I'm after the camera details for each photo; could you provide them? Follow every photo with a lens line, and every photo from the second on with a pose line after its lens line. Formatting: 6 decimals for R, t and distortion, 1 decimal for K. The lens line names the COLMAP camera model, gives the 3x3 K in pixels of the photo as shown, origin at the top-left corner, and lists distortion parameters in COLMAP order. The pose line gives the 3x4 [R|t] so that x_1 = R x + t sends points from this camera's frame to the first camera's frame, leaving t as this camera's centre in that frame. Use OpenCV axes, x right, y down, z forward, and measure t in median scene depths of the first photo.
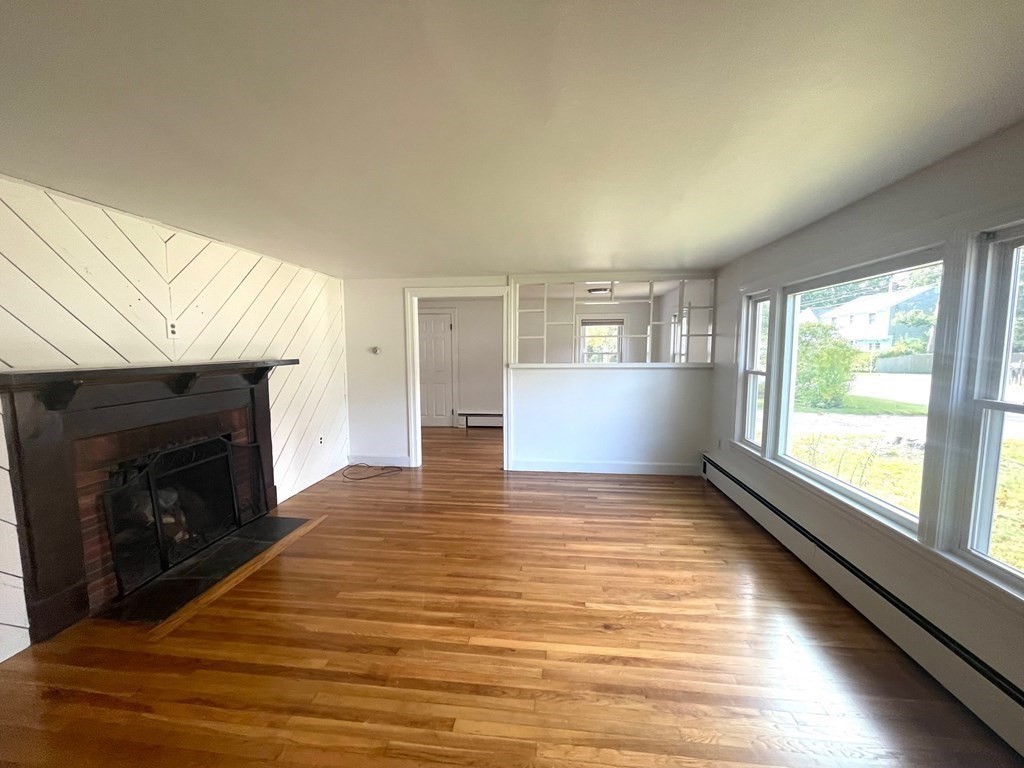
lens RADIAL K [[413.4, 0, 512.0], [0, 413.4, 384.0], [0, 0, 1]] dist [0.000918, -0.000035]
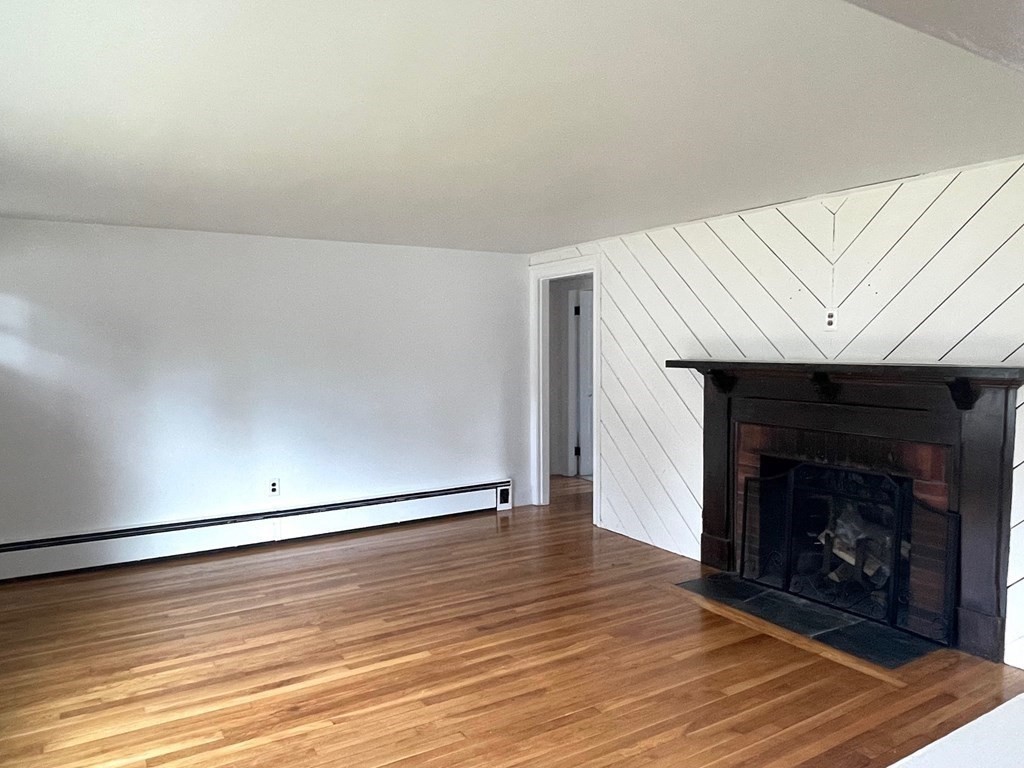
lens RADIAL K [[718.9, 0, 501.3], [0, 718.9, 389.0], [0, 0, 1]] dist [-0.000178, 0.000145]
pose [[-0.791696, 0.048623, -0.608978, 0.471822], [-0.044588, 0.989570, 0.136976, -0.137303], [0.609286, 0.135597, -0.781271, 1.461435]]
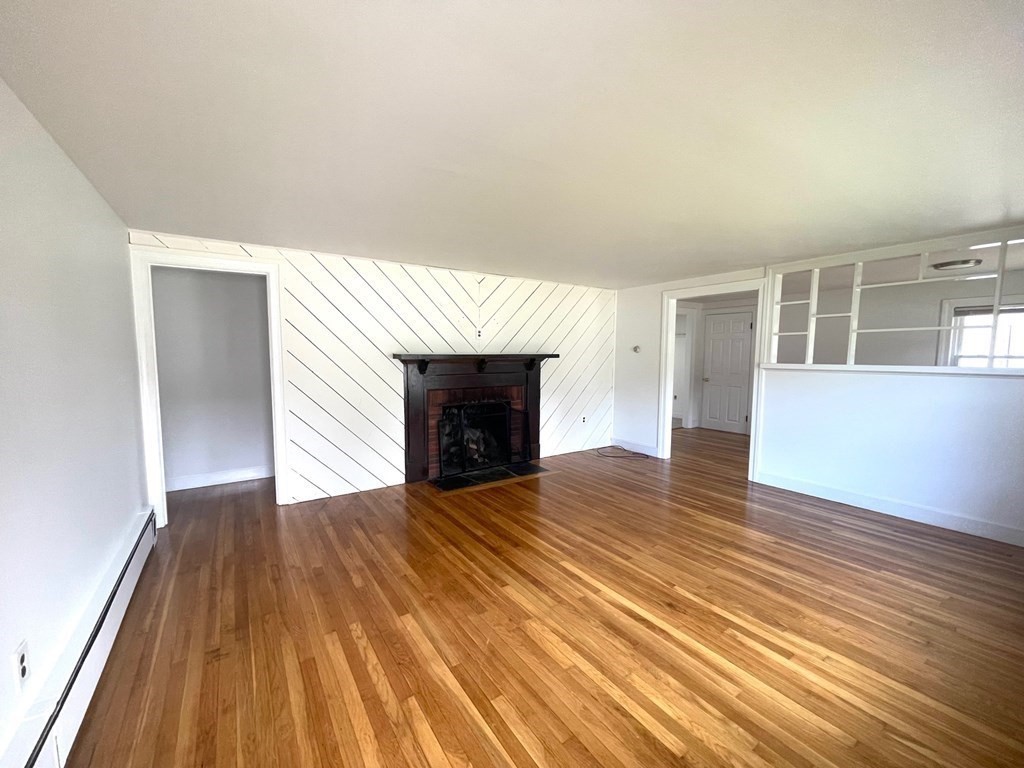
lens RADIAL K [[415.3, 0, 512.0], [0, 415.3, 384.0], [0, 0, 1]] dist [-0.001936, -0.000134]
pose [[0.654843, 0.062129, -0.753207, 0.476735], [-0.073423, 0.997131, 0.018416, 0.027988], [0.752190, 0.043243, 0.657526, -0.006371]]
